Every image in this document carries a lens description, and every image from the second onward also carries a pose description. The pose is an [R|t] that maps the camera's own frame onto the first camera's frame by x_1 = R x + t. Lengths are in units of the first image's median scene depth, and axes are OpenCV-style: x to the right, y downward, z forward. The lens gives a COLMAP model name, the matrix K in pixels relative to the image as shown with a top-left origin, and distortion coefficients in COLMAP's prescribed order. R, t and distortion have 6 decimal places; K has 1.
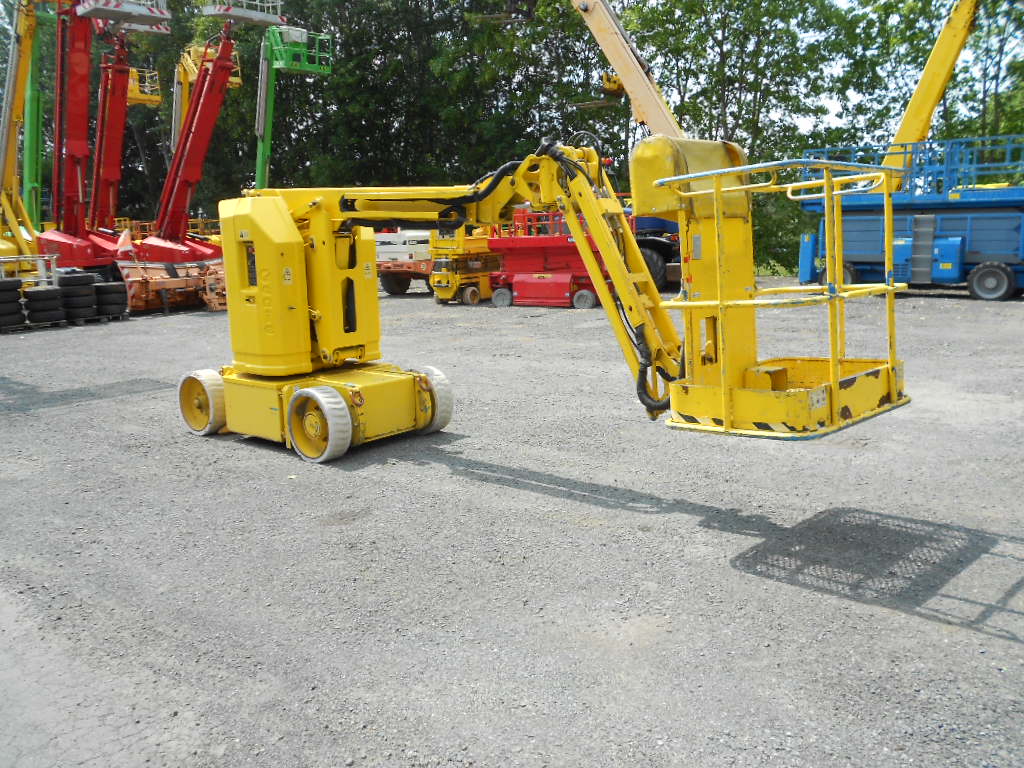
lens RADIAL K [[851.8, 0, 506.9], [0, 851.8, 384.1], [0, 0, 1]] dist [-0.010723, -0.021792]
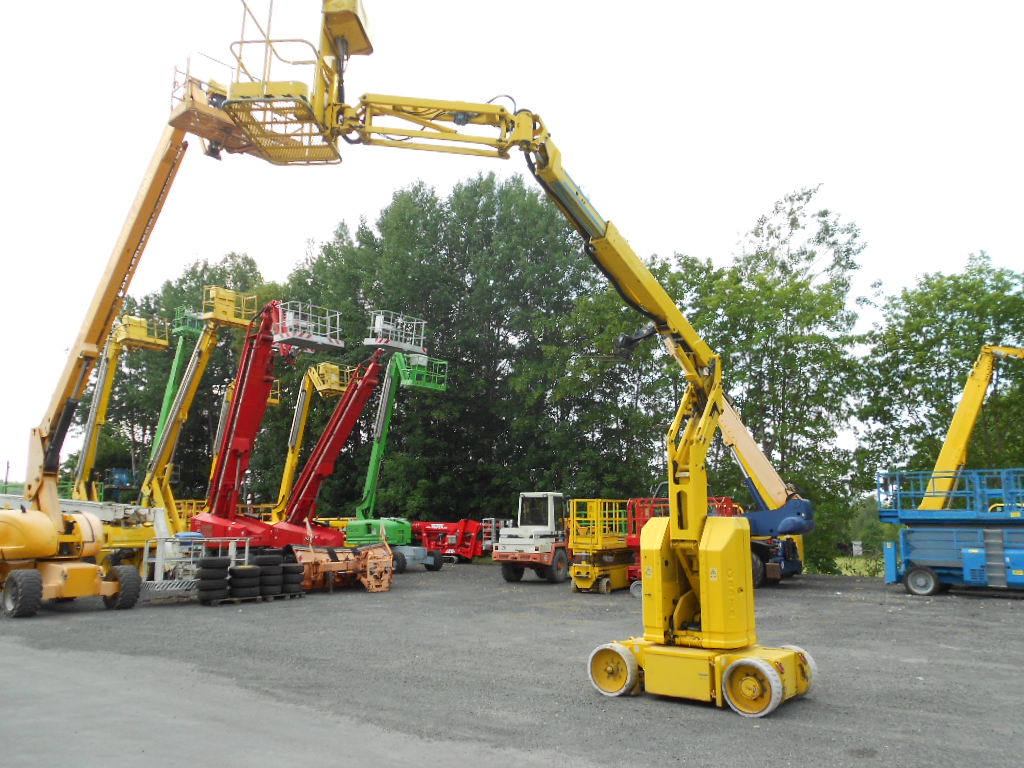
lens RADIAL K [[809.8, 0, 512.8], [0, 809.8, 380.5], [0, 0, 1]] dist [-0.010251, 0.012151]
pose [[0.998920, 0.037969, 0.026782, -0.226385], [-0.026562, 0.939577, -0.341306, 0.013281], [-0.038123, 0.340226, 0.939571, -0.128845]]
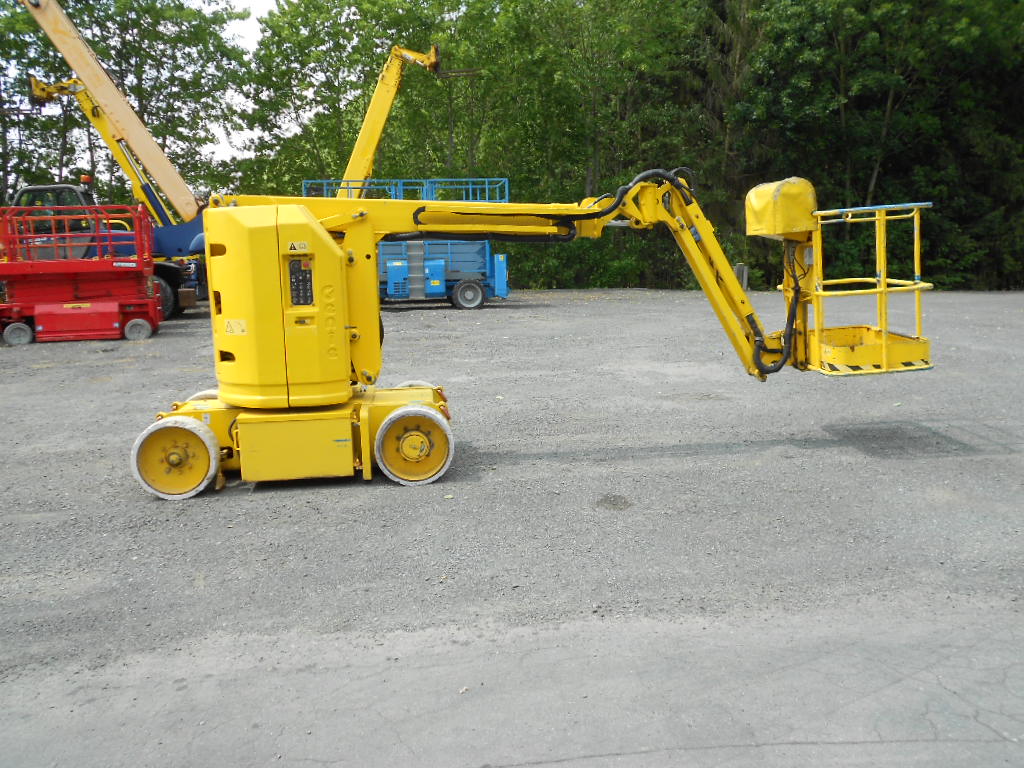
lens RADIAL K [[851.8, 0, 513.7], [0, 851.8, 380.8], [0, 0, 1]] dist [-0.010723, -0.021792]
pose [[0.686409, -0.103401, 0.719827, -0.284881], [0.129318, 0.991419, 0.019100, -0.009593], [-0.715626, 0.079976, 0.693890, 0.086629]]
